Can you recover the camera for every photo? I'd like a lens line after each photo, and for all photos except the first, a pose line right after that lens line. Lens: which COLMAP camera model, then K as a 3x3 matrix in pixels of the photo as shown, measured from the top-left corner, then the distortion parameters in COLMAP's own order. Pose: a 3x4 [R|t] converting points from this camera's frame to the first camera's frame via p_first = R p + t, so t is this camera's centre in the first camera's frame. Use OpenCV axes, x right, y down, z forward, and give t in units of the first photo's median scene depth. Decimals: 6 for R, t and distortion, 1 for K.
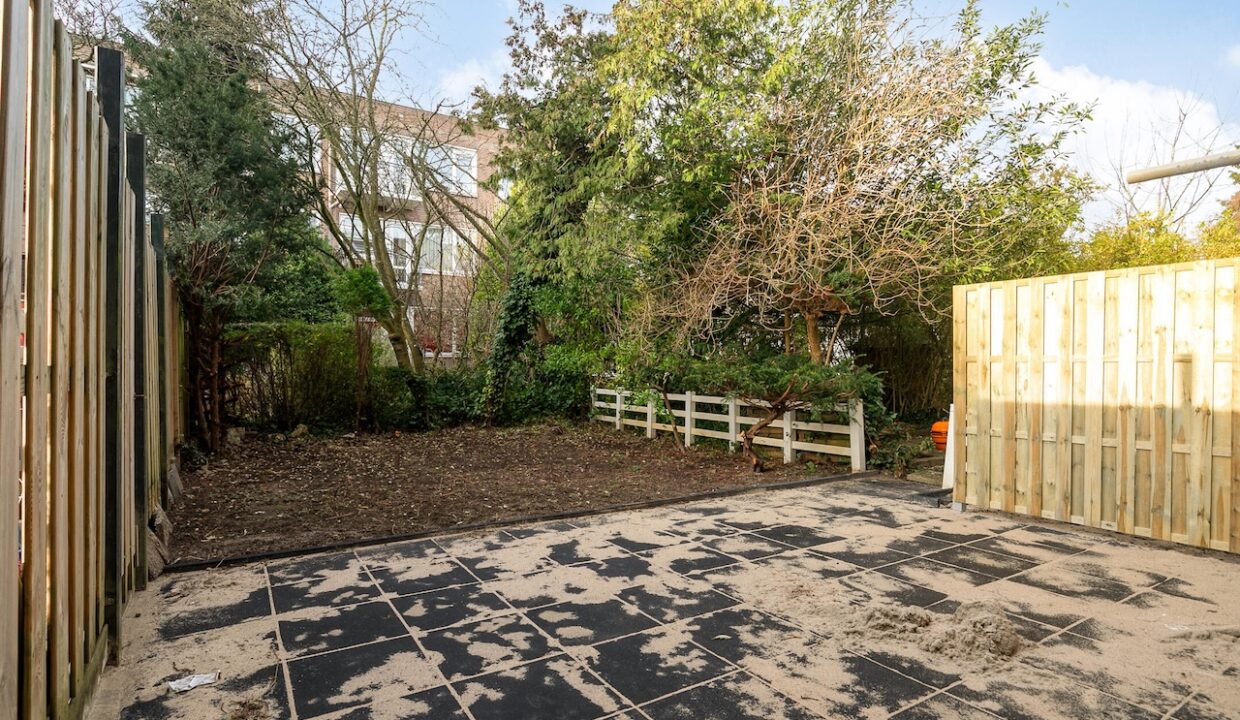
lens RADIAL K [[620.3, 0, 620.0], [0, 620.3, 360.0], [0, 0, 1]] dist [-0.019205, 0.006636]
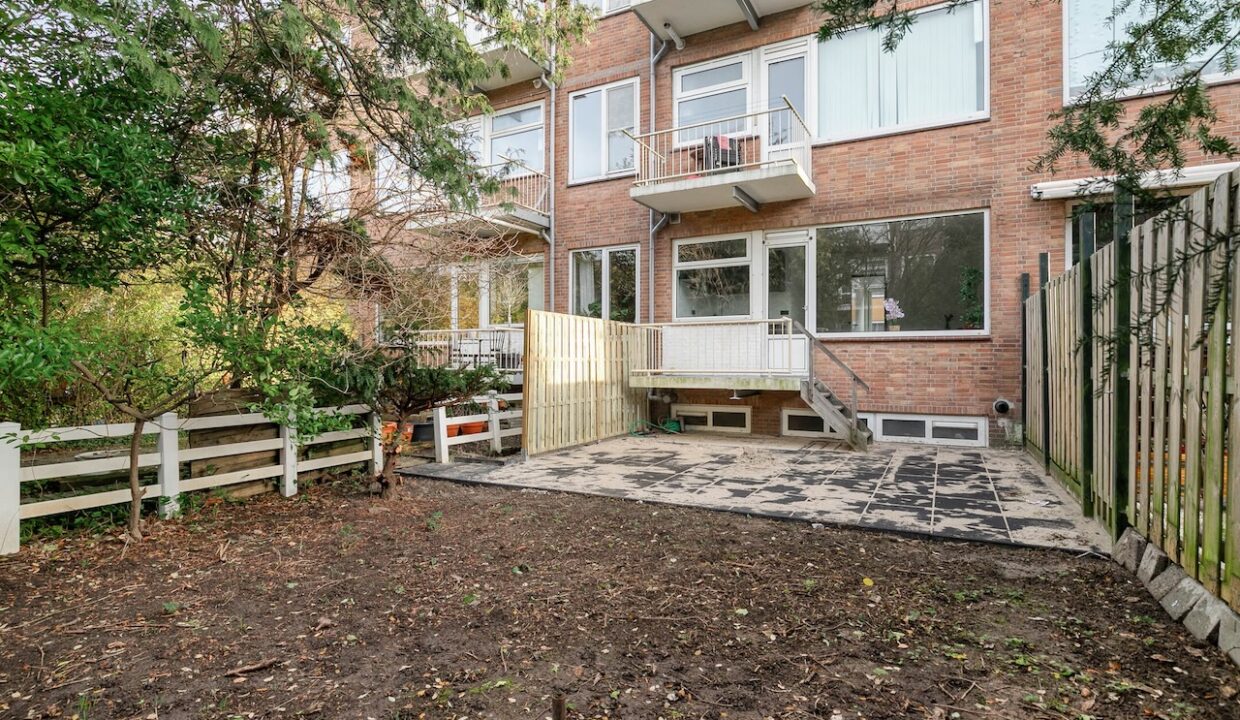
lens RADIAL K [[620.3, 0, 620.0], [0, 620.3, 360.0], [0, 0, 1]] dist [-0.019205, 0.006636]
pose [[-0.494777, -0.004335, 0.869009, -0.721335], [-0.014862, 0.999884, -0.003475, 0.006799], [-0.868893, -0.014634, -0.494784, 1.319733]]
